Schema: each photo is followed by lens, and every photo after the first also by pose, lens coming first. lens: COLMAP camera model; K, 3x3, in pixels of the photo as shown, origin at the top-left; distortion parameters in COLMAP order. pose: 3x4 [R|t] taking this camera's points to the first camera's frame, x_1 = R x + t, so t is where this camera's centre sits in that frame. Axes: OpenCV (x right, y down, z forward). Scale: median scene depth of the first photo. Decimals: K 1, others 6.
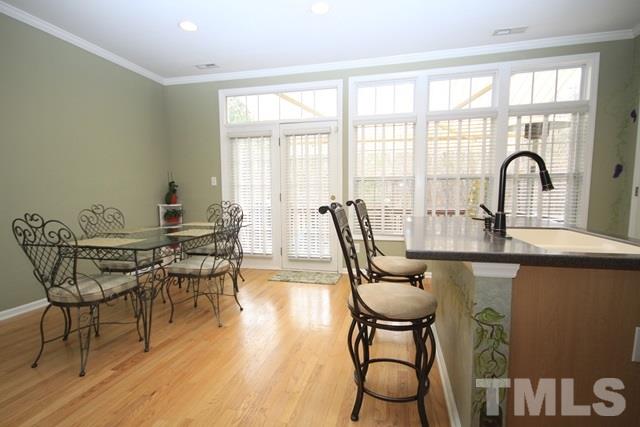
lens RADIAL K [[284.5, 0, 344.3], [0, 284.5, 214.2], [0, 0, 1]] dist [0.002536, 0.000455]
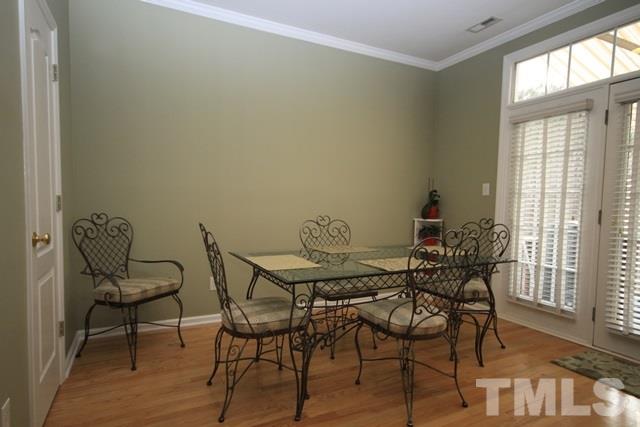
lens RADIAL K [[373.4, 0, 312.9], [0, 373.4, 218.7], [0, 0, 1]] dist [0.020812, 0.001161]
pose [[0.609345, 0.052705, -0.791152, 0.018556], [-0.083895, 0.996473, 0.001768, -0.010516], [0.788455, 0.065297, 0.611617, 0.115956]]
